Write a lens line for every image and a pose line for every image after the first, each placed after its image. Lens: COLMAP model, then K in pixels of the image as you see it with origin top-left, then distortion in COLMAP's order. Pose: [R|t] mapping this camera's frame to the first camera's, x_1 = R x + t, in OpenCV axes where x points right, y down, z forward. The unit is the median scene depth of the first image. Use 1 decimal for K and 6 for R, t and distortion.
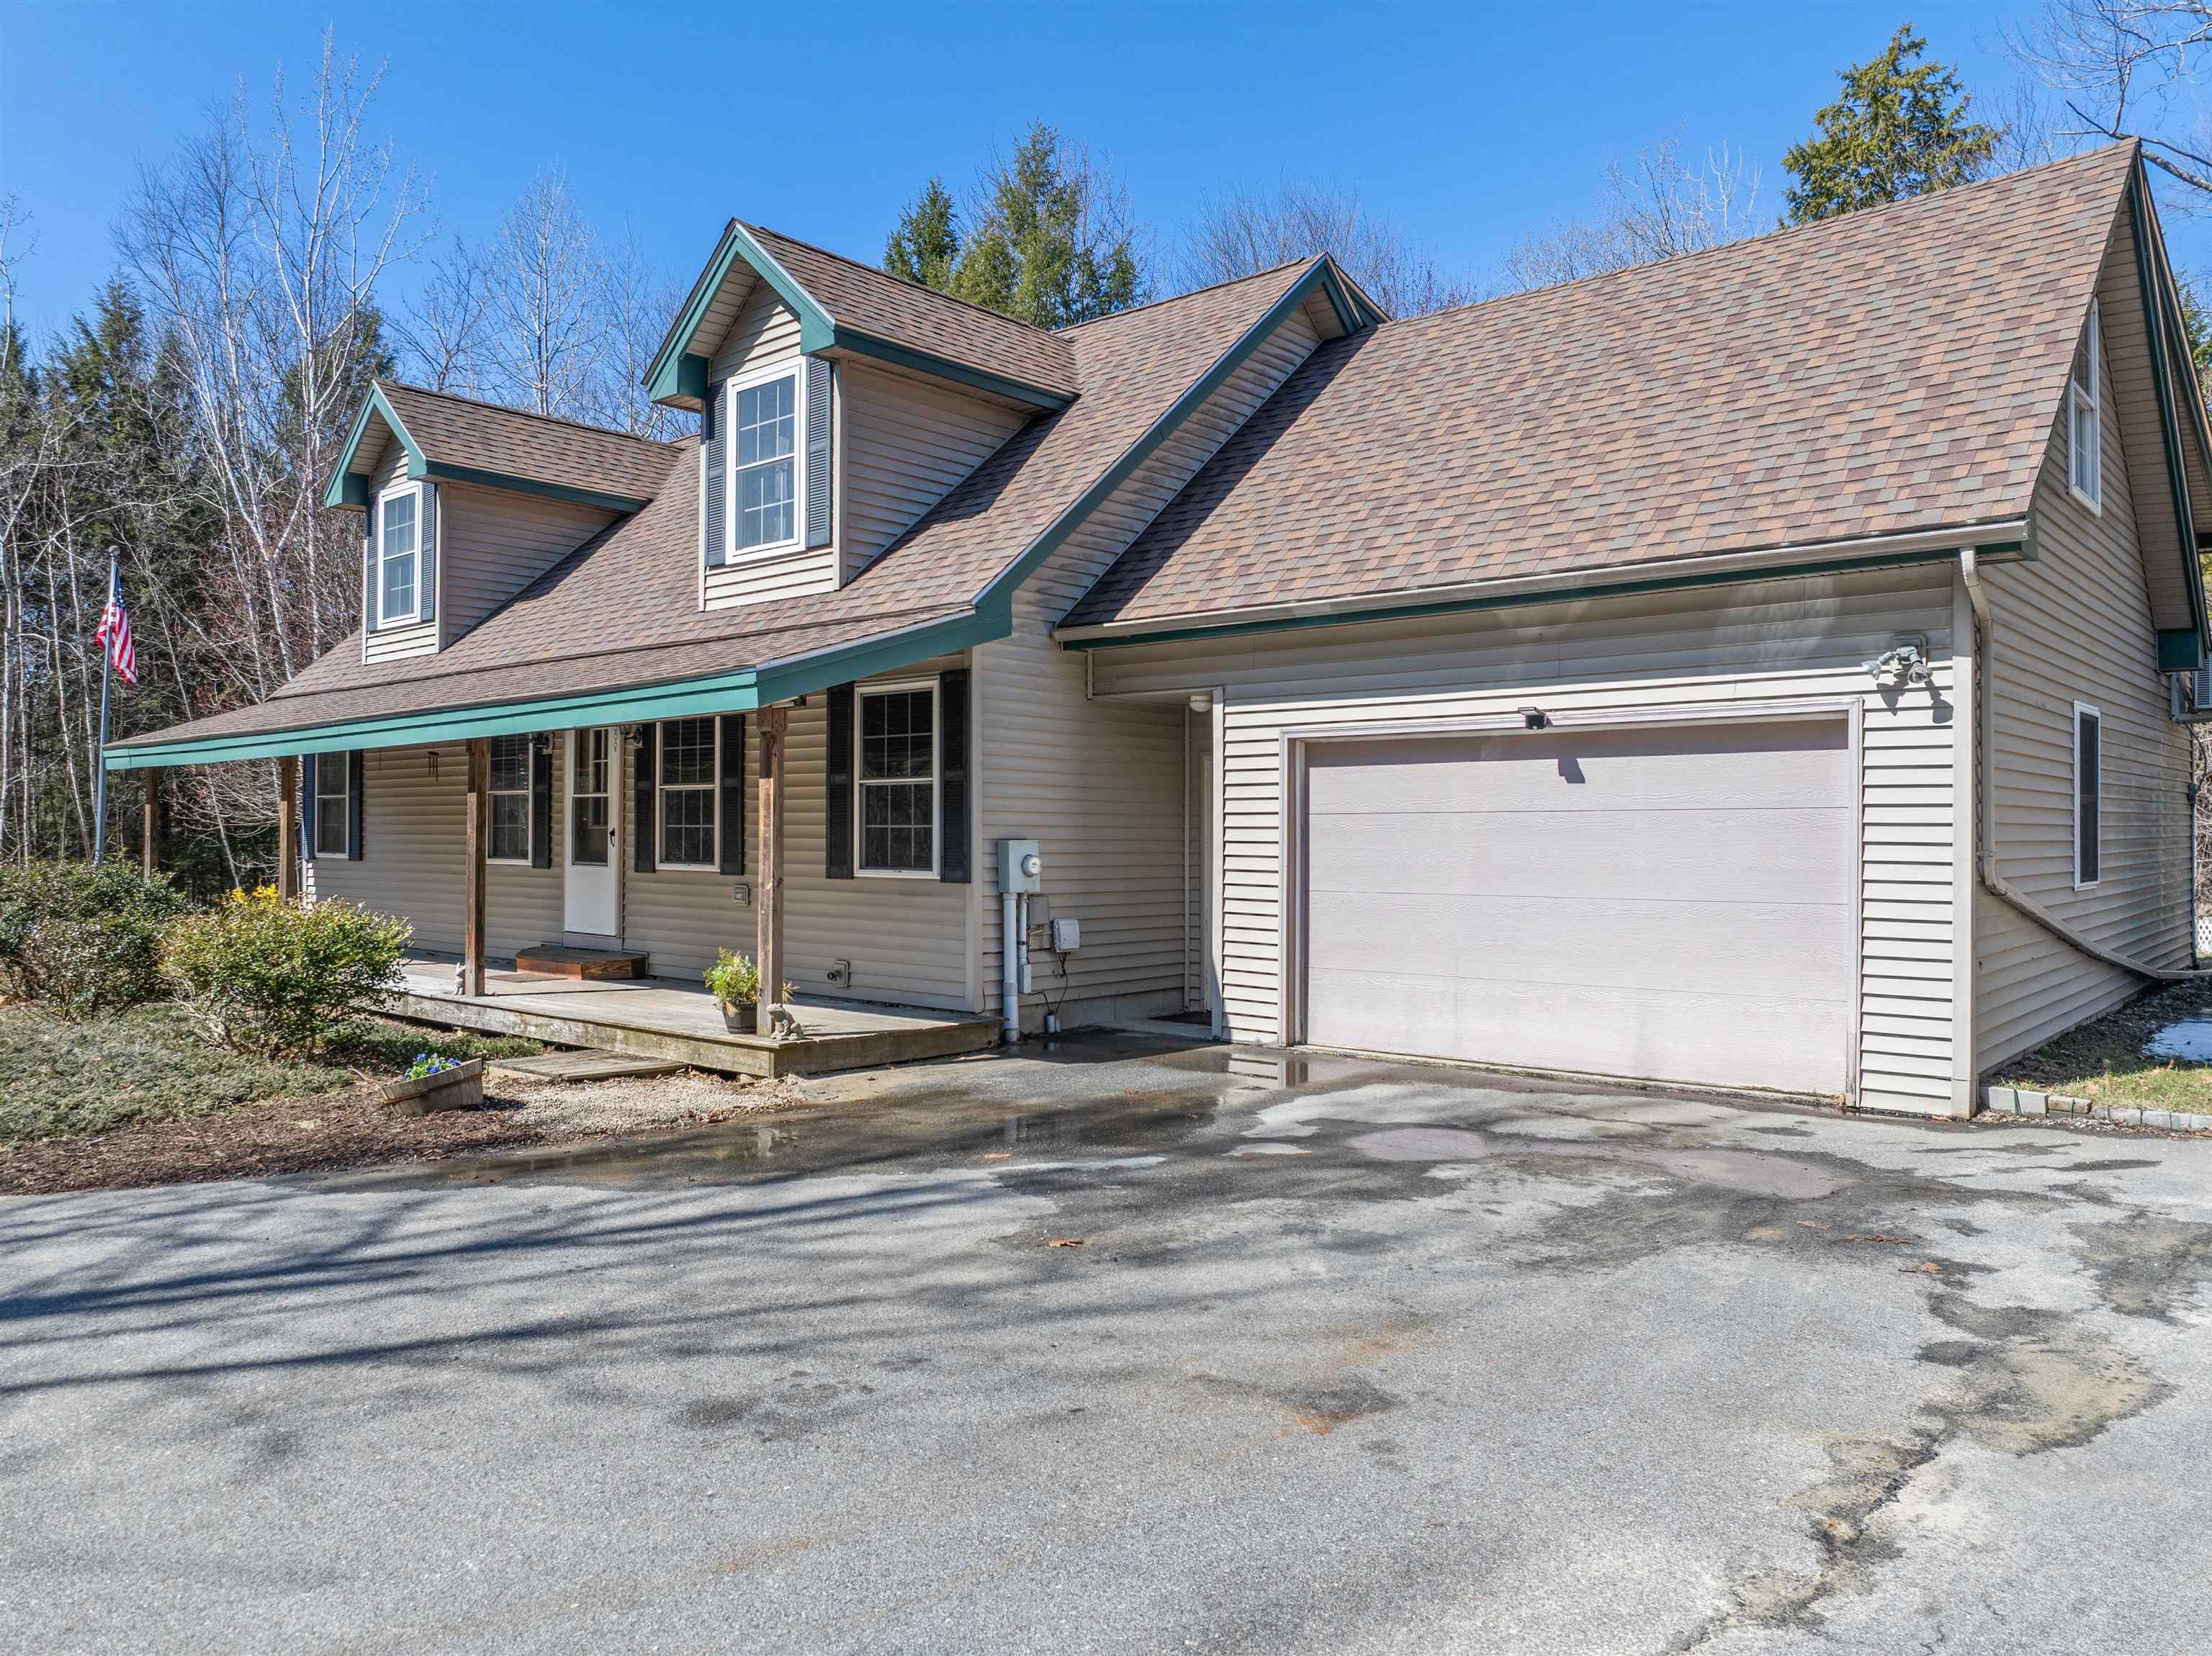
lens RADIAL K [[1576.2, 0, 1103.6], [0, 1576.2, 812.4], [0, 0, 1]] dist [-0.030537, -0.001821]
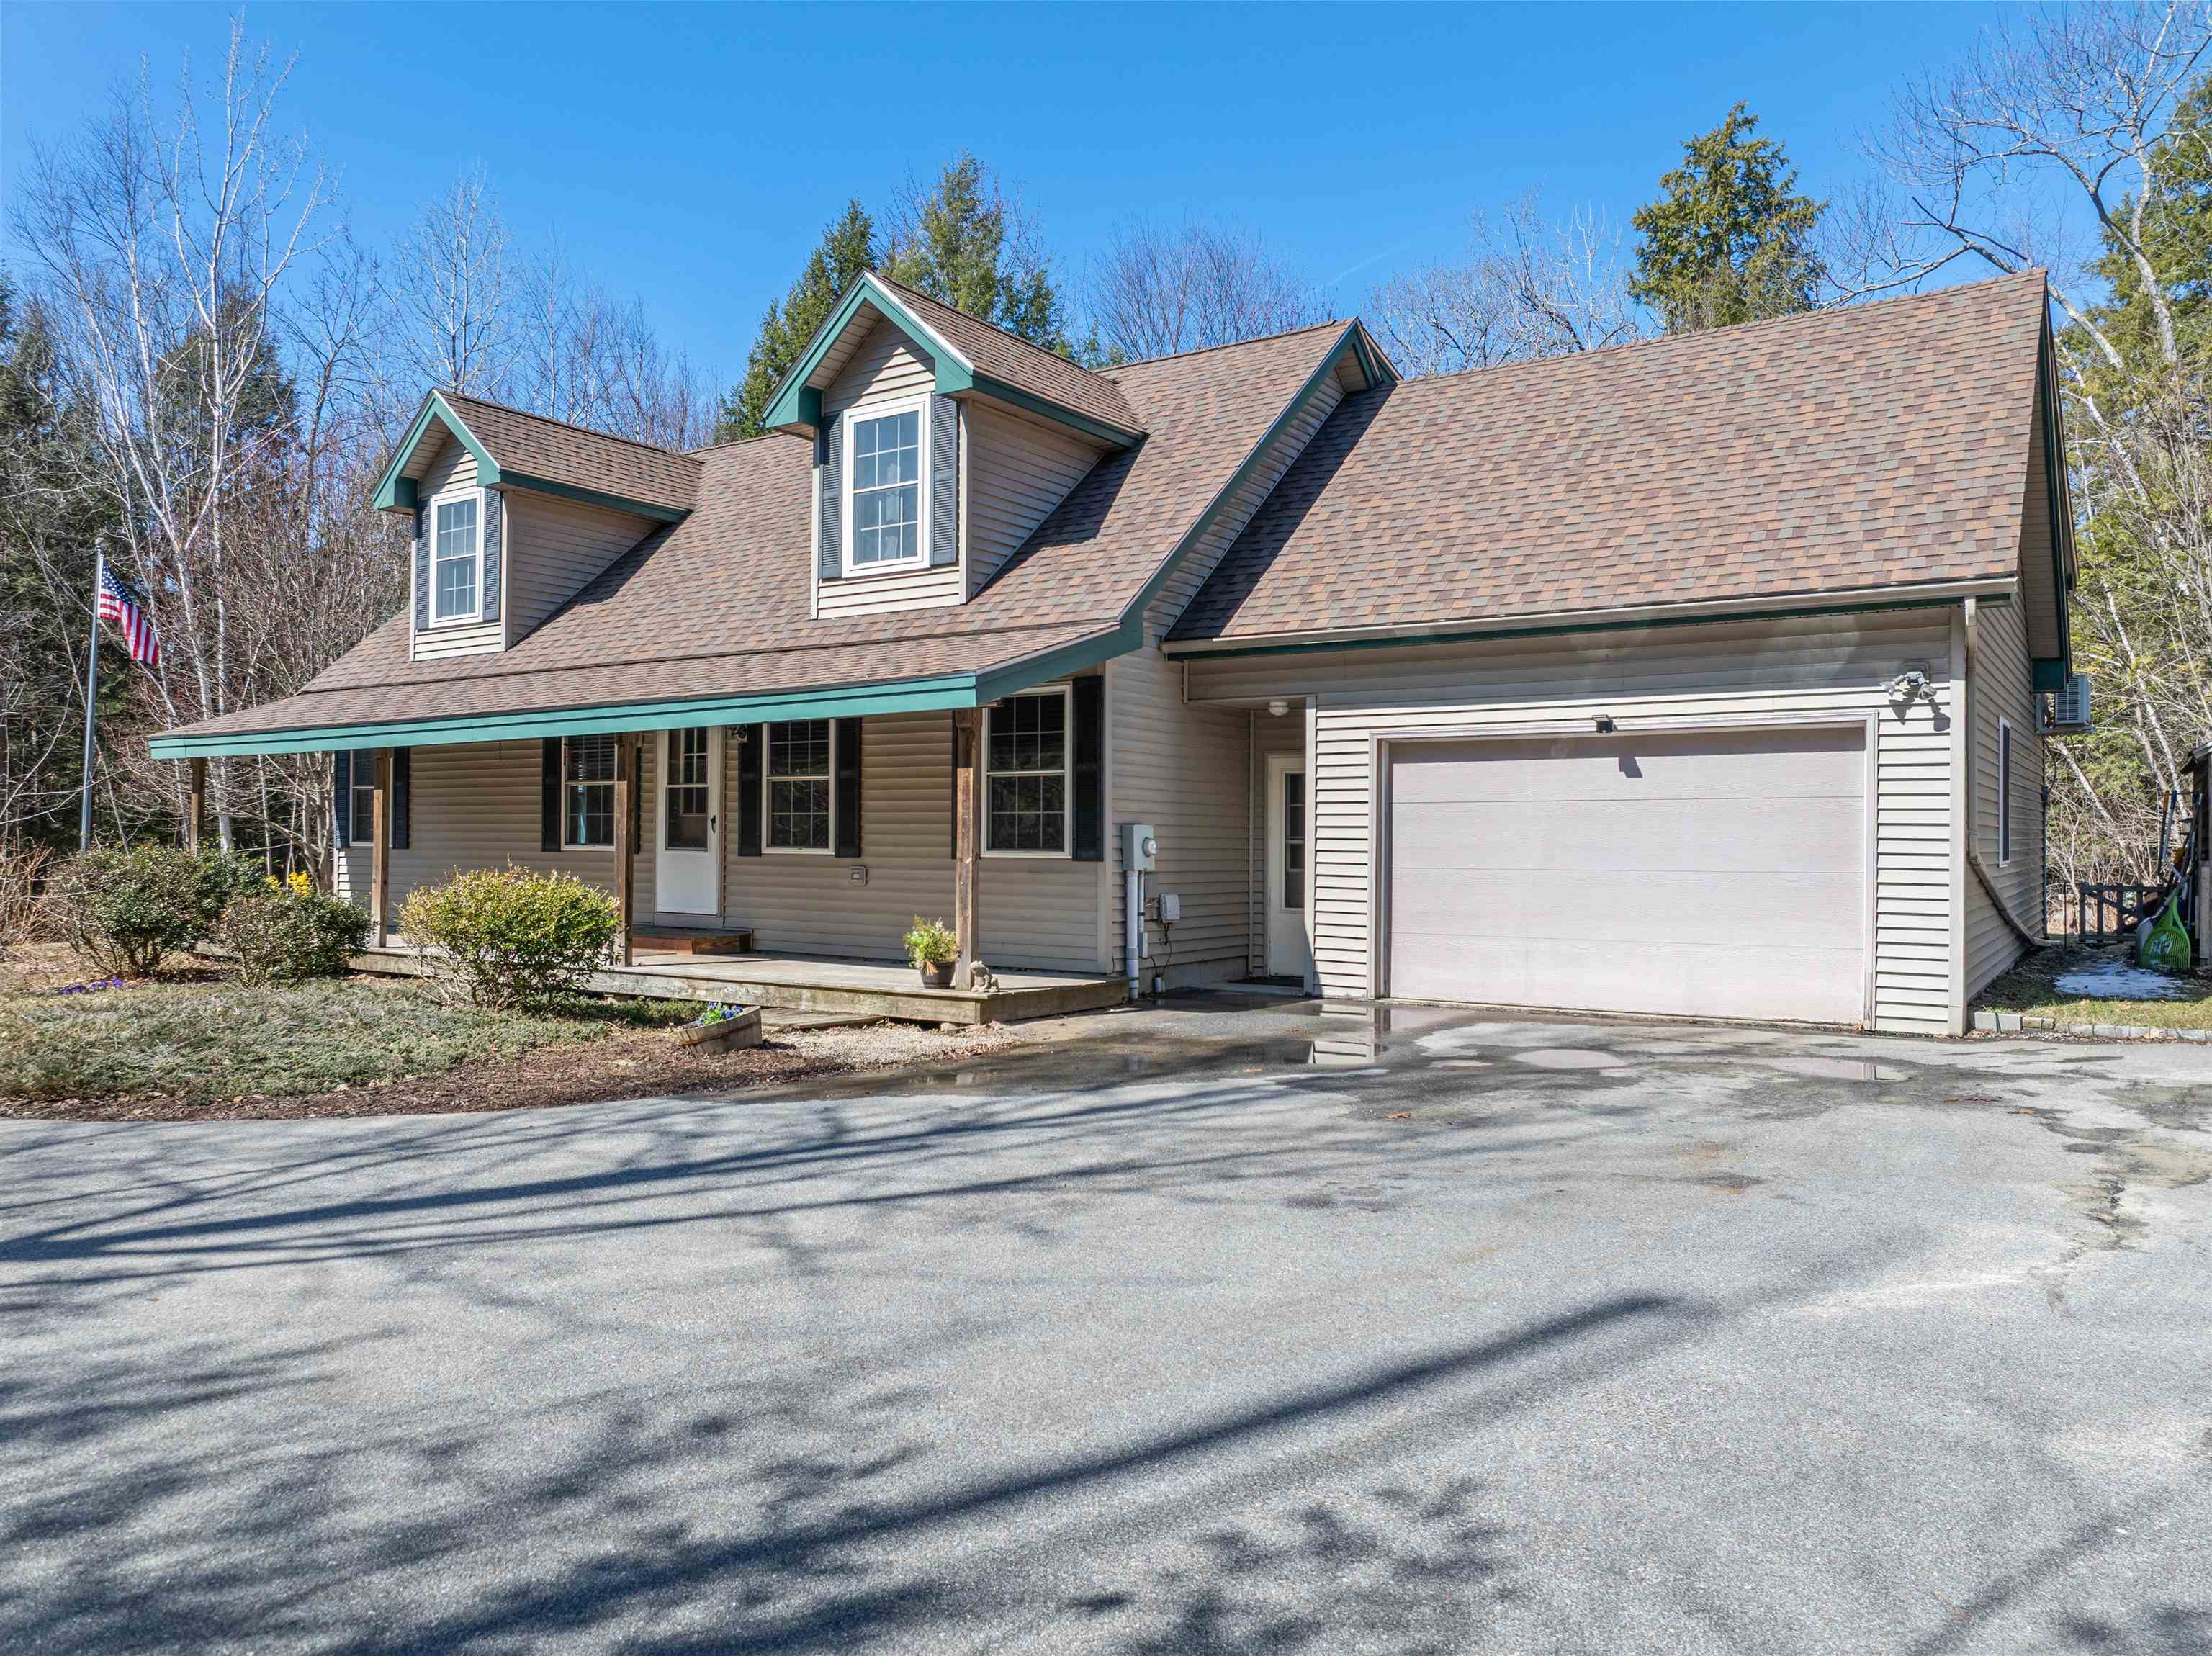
lens RADIAL K [[1576.2, 0, 1097.6], [0, 1576.2, 814.6], [0, 0, 1]] dist [-0.030537, -0.001821]
pose [[0.992495, 0.004517, 0.122206, -0.227632], [-0.004263, 0.999988, -0.002340, 0.013234], [-0.122215, 0.001802, 0.992502, -0.143241]]
